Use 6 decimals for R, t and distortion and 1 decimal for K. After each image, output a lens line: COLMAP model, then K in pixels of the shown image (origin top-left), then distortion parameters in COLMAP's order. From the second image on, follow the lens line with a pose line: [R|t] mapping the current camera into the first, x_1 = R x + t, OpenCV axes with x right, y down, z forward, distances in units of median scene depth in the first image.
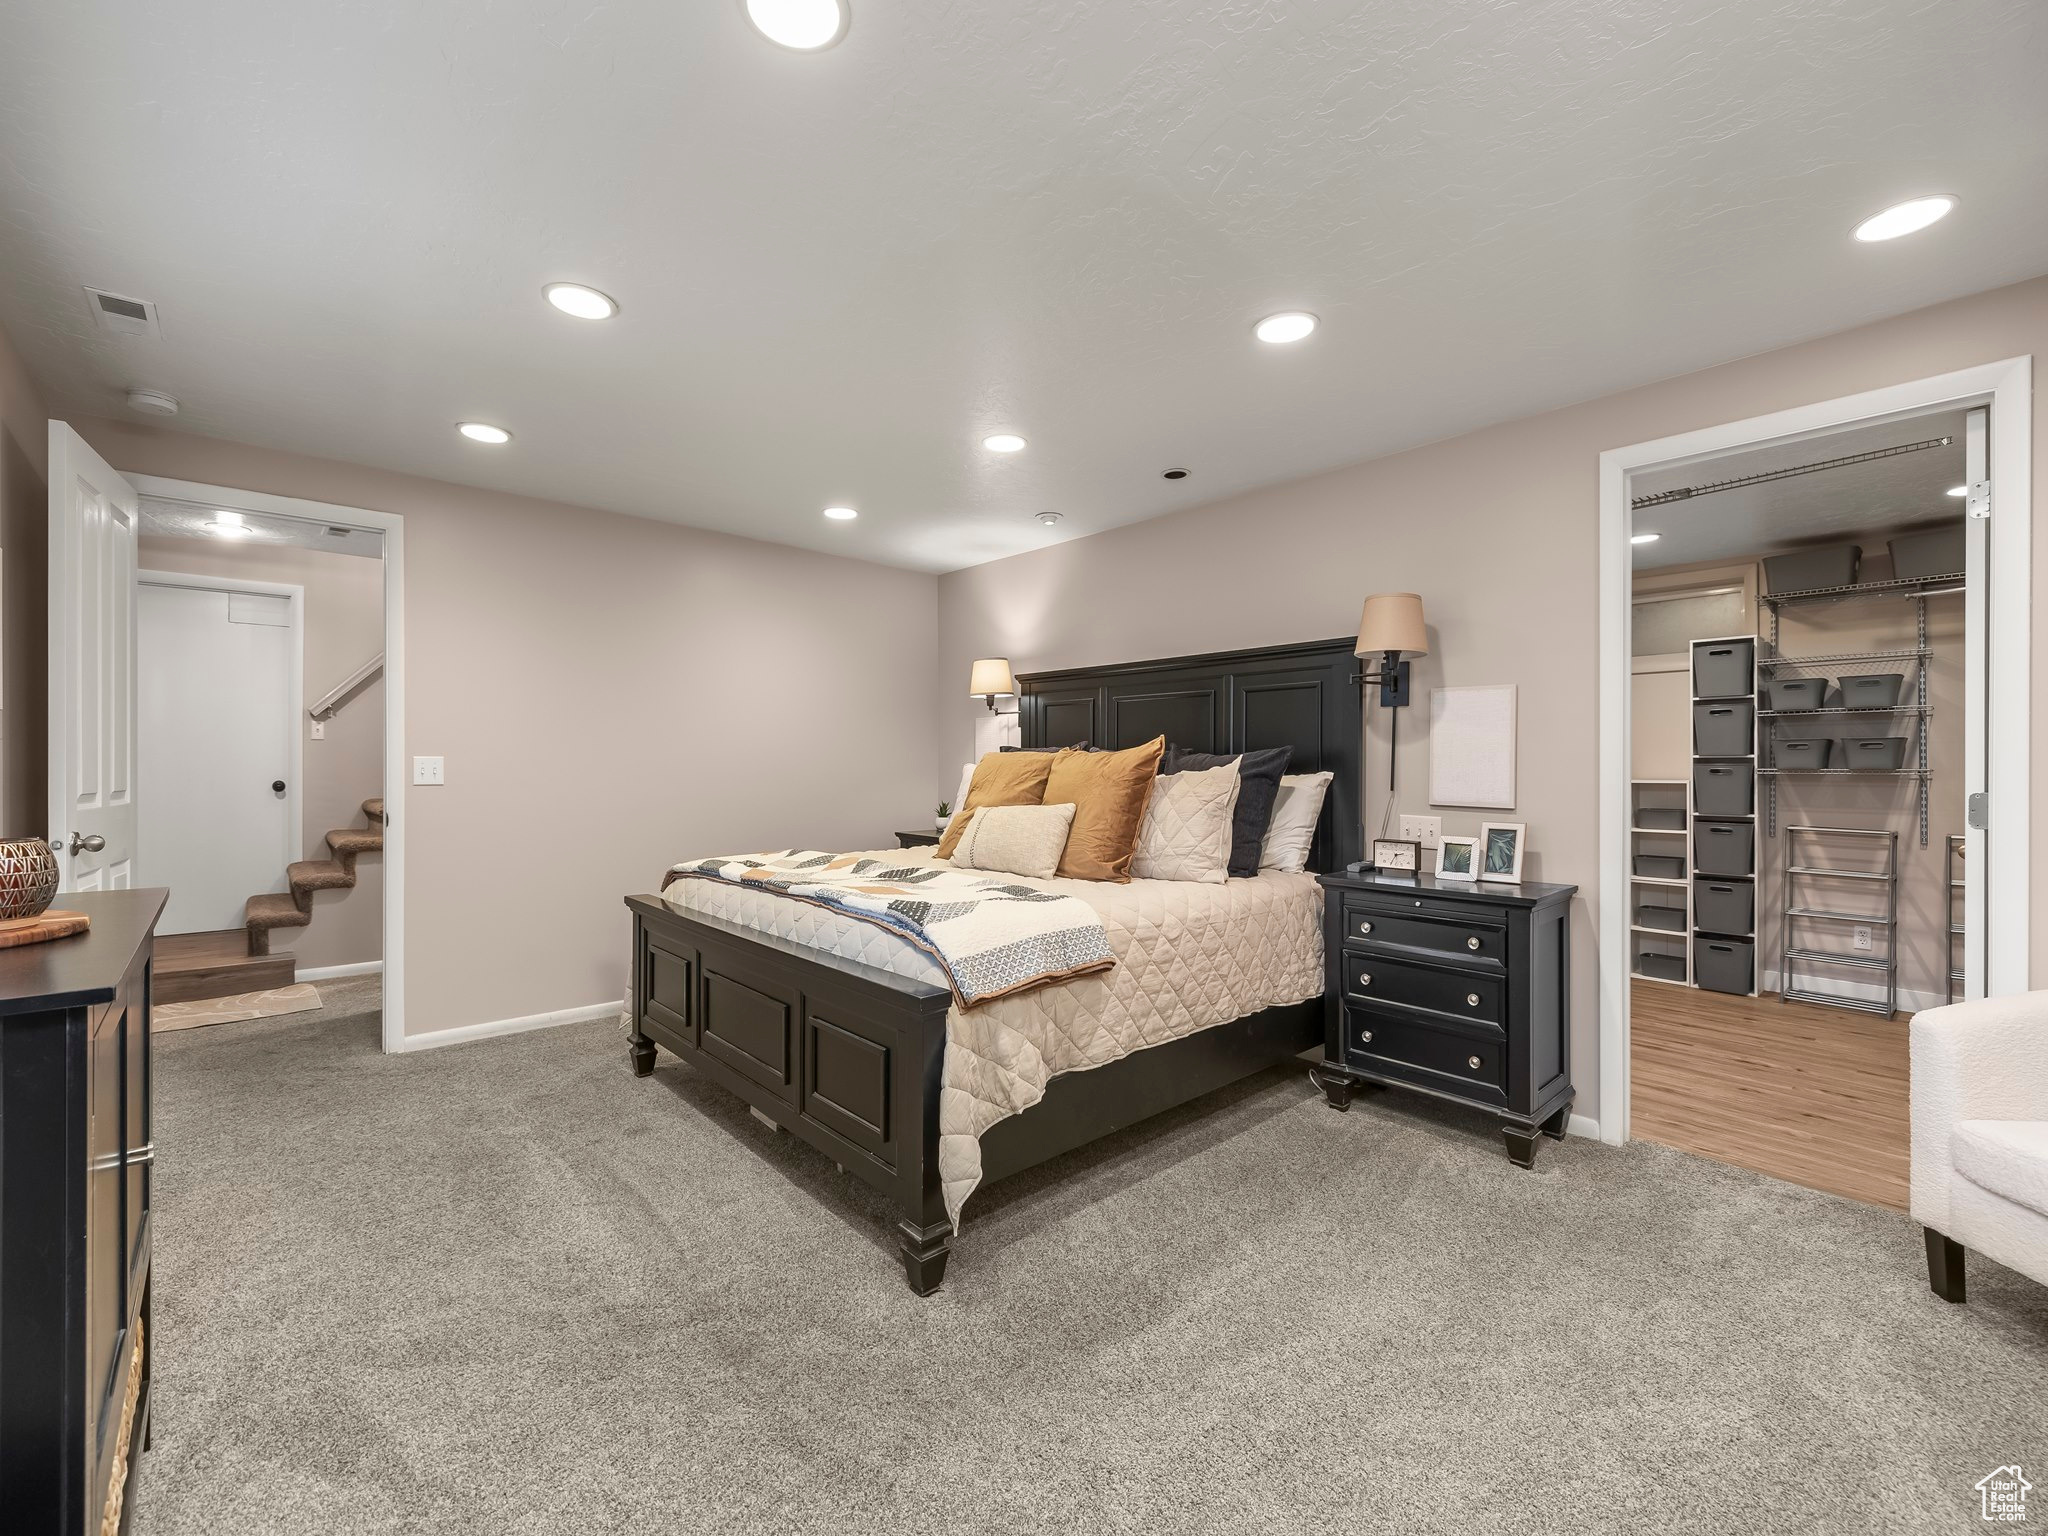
lens RADIAL K [[864.0, 0, 1024.0], [0, 864.0, 768.0], [0, 0, 1]] dist [0.002589, 0.000066]
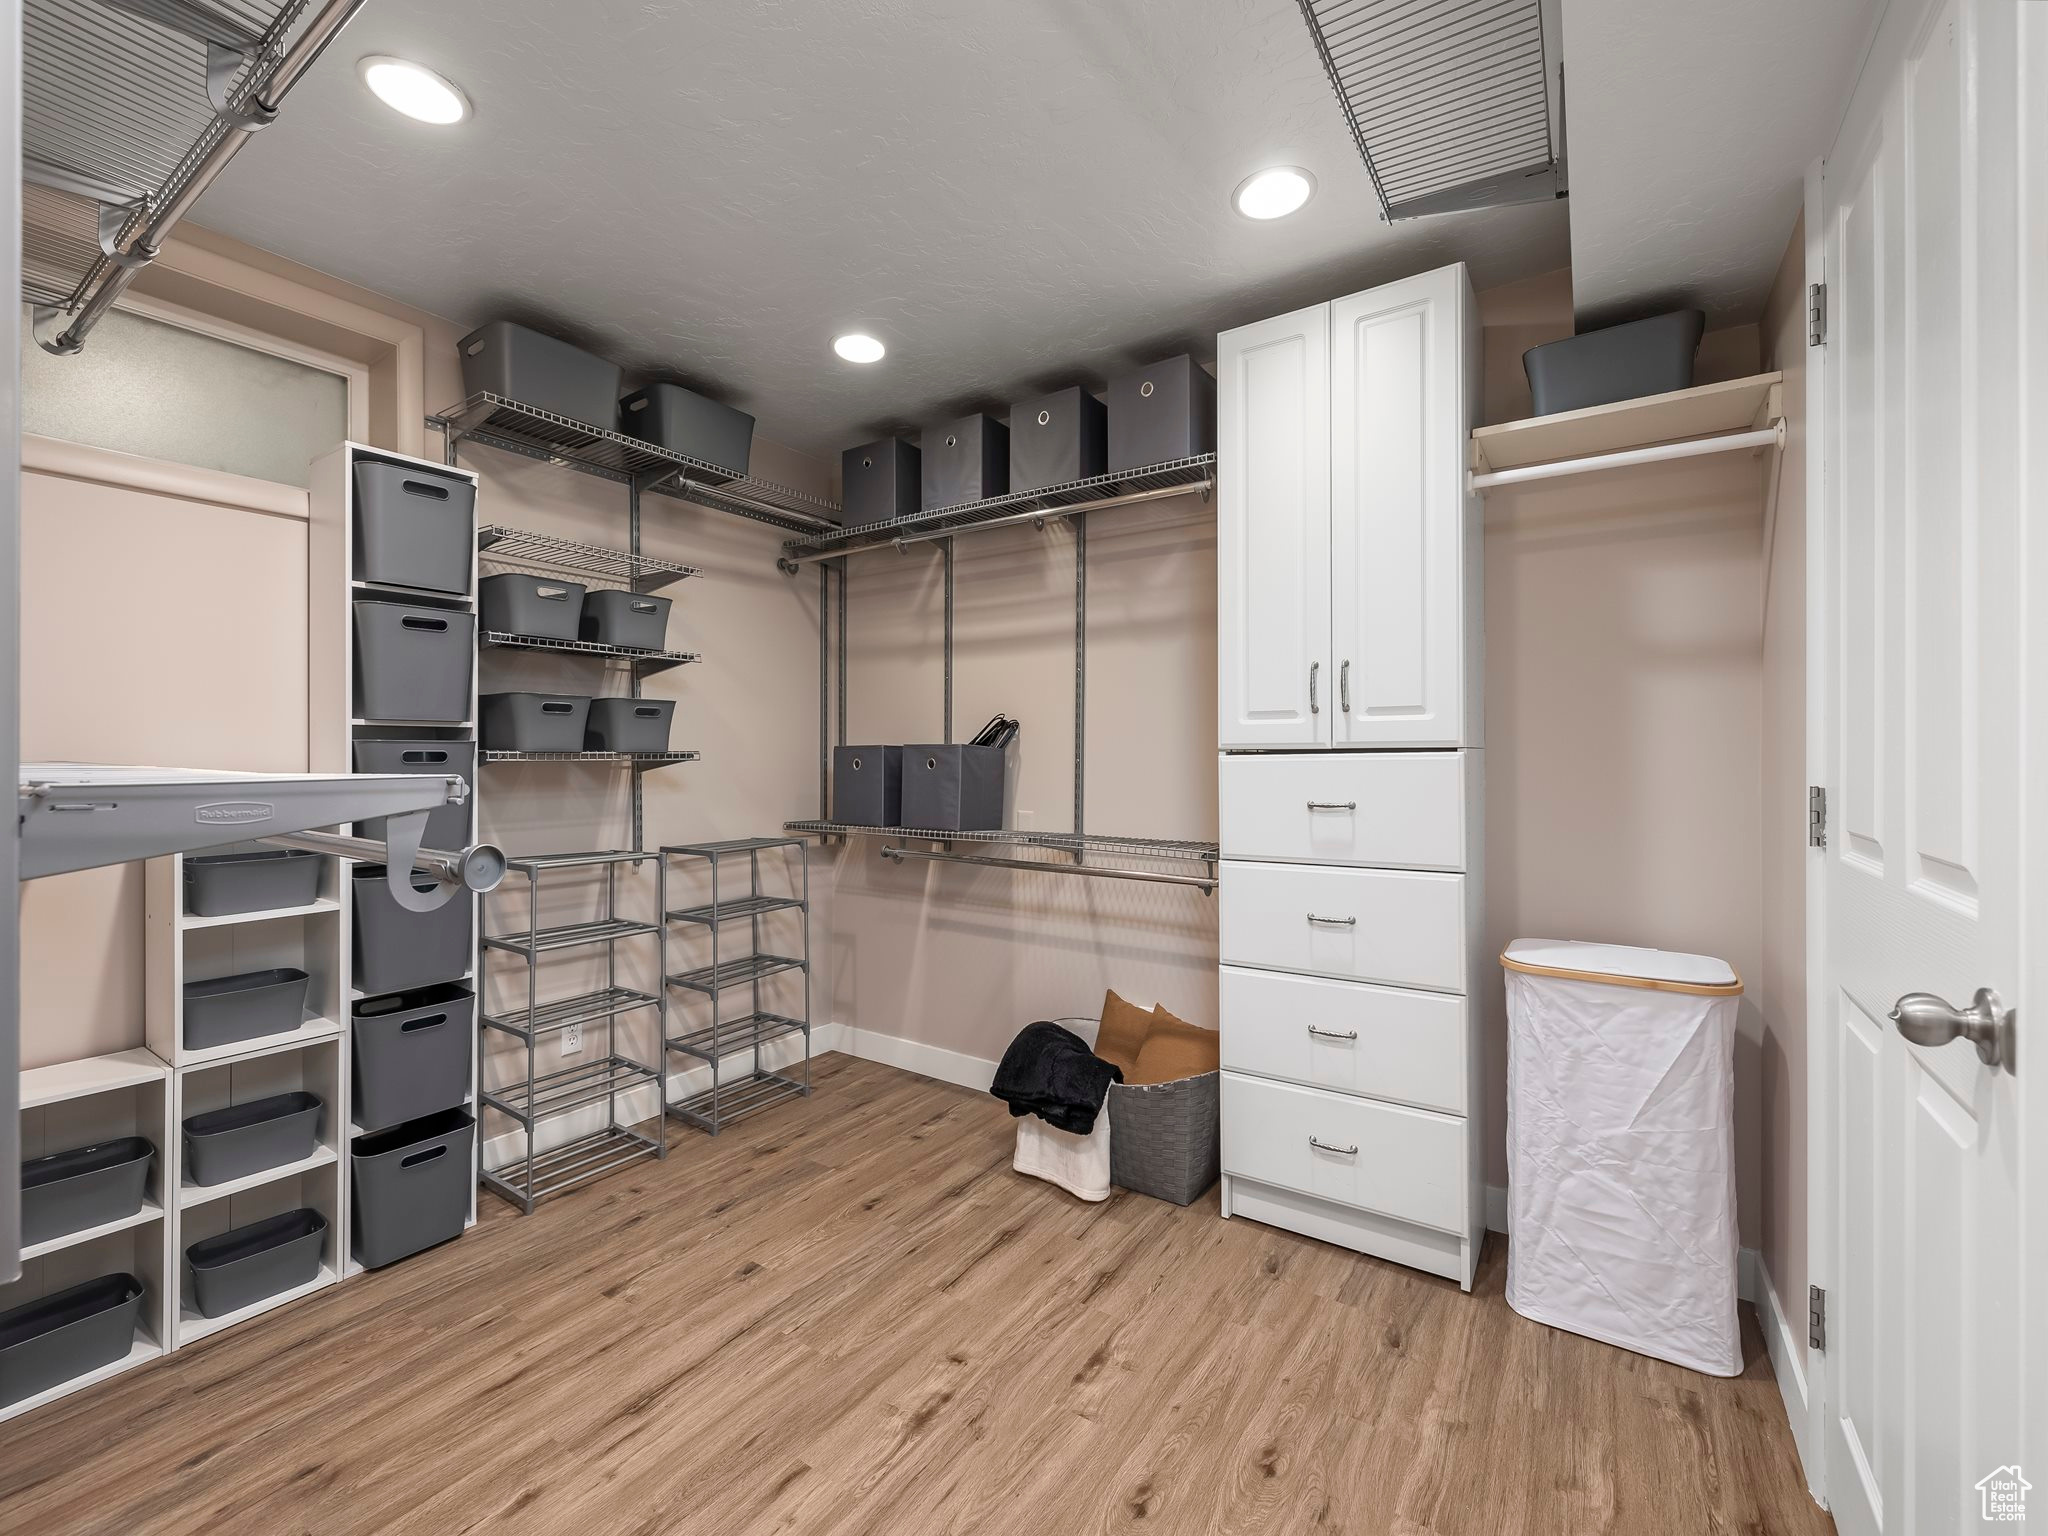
lens RADIAL K [[874.5, 0, 1017.5], [0, 874.5, 745.2], [0, 0, 1]] dist [0.000998, 0.000058]
pose [[-0.232506, 0.002271, 0.972592, 0.310679], [0.000808, 0.999997, -0.002142, -0.001165], [-0.972595, 0.000288, -0.232507, 0.841220]]
